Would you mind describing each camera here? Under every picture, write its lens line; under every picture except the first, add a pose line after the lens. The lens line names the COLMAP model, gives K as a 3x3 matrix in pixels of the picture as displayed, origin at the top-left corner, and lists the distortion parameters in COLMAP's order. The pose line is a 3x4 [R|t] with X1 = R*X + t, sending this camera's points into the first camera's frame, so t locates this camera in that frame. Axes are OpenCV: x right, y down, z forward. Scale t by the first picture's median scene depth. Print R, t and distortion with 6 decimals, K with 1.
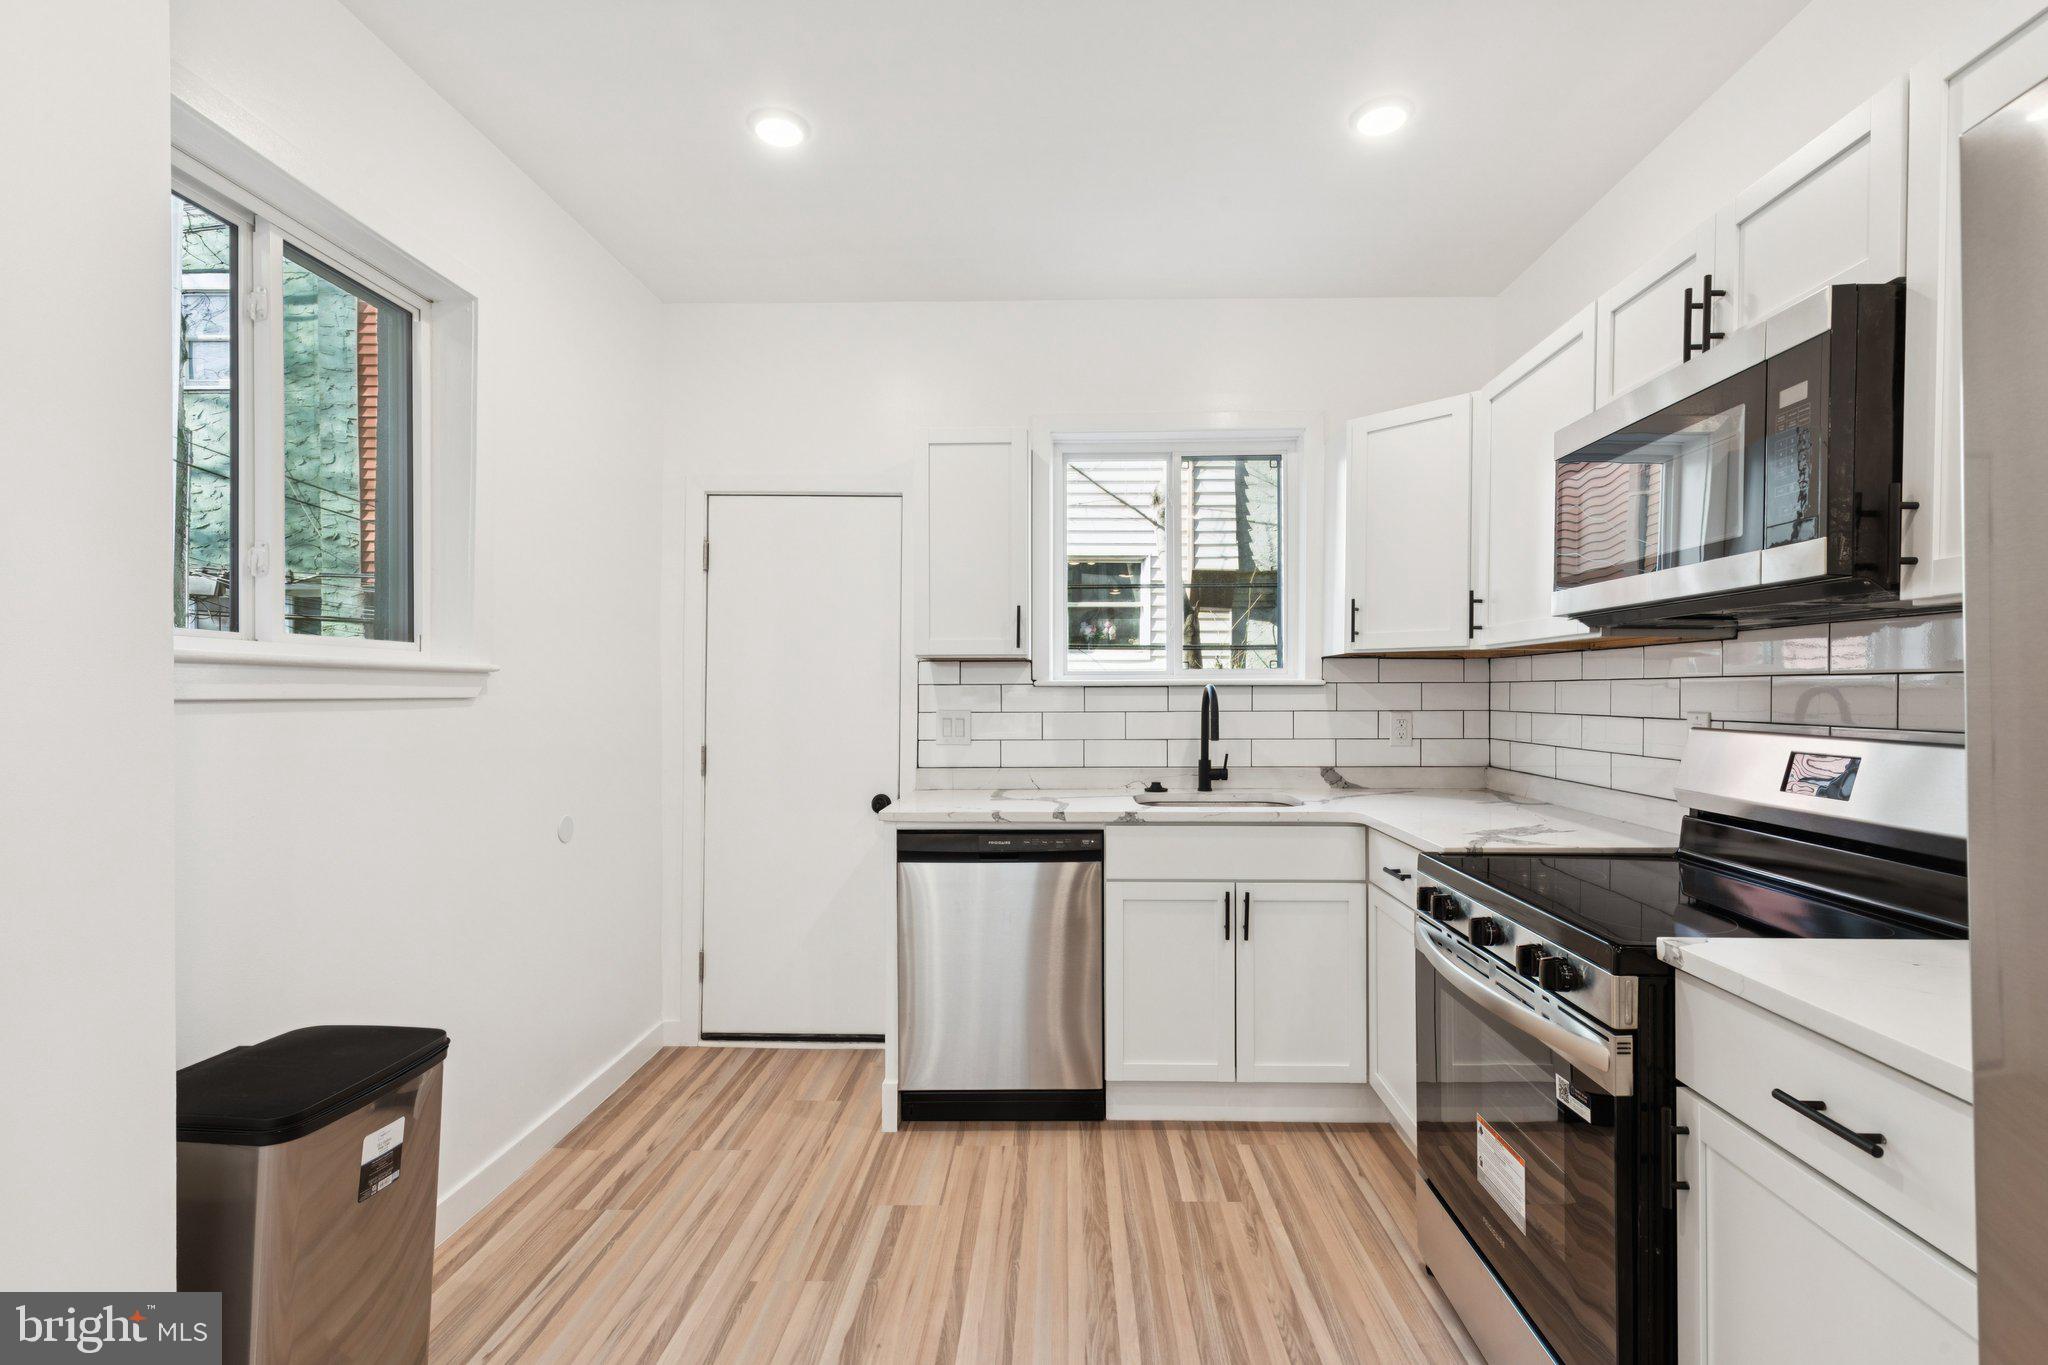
lens RADIAL K [[935.5, 0, 1025.0], [0, 935.5, 691.7], [0, 0, 1]] dist [0.012913, 0.001240]
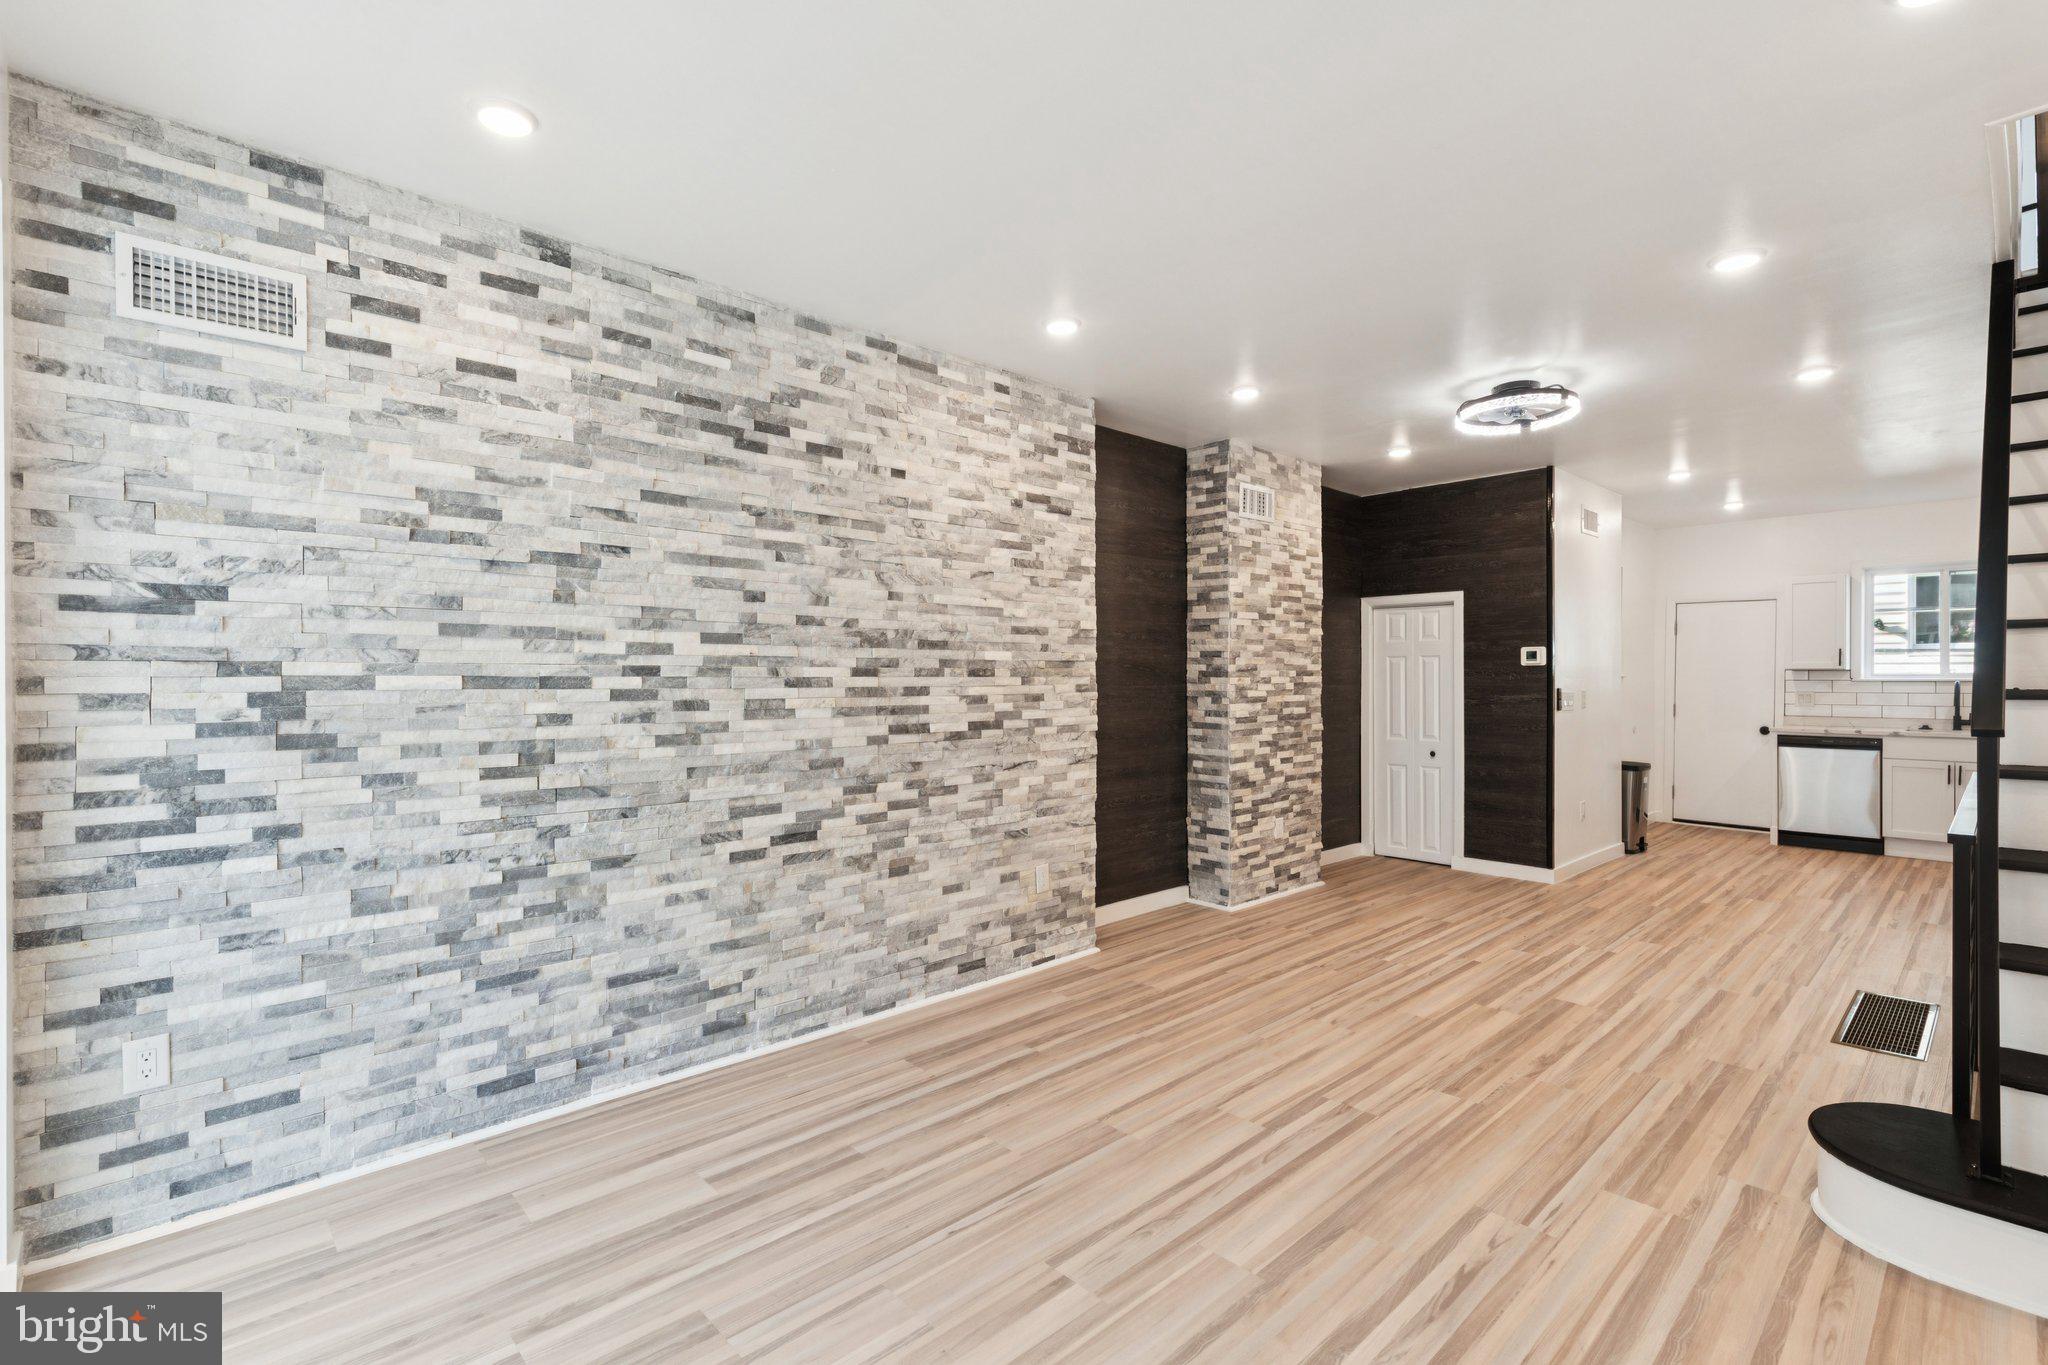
lens RADIAL K [[935.5, 0, 1008.2], [0, 935.5, 681.7], [0, 0, 1]] dist [0.012913, 0.001240]
pose [[0.709567, 0.007015, -0.704603, 0.181723], [-0.002032, 0.999967, 0.007909, -0.019746], [0.704635, -0.004181, 0.709558, -2.159420]]
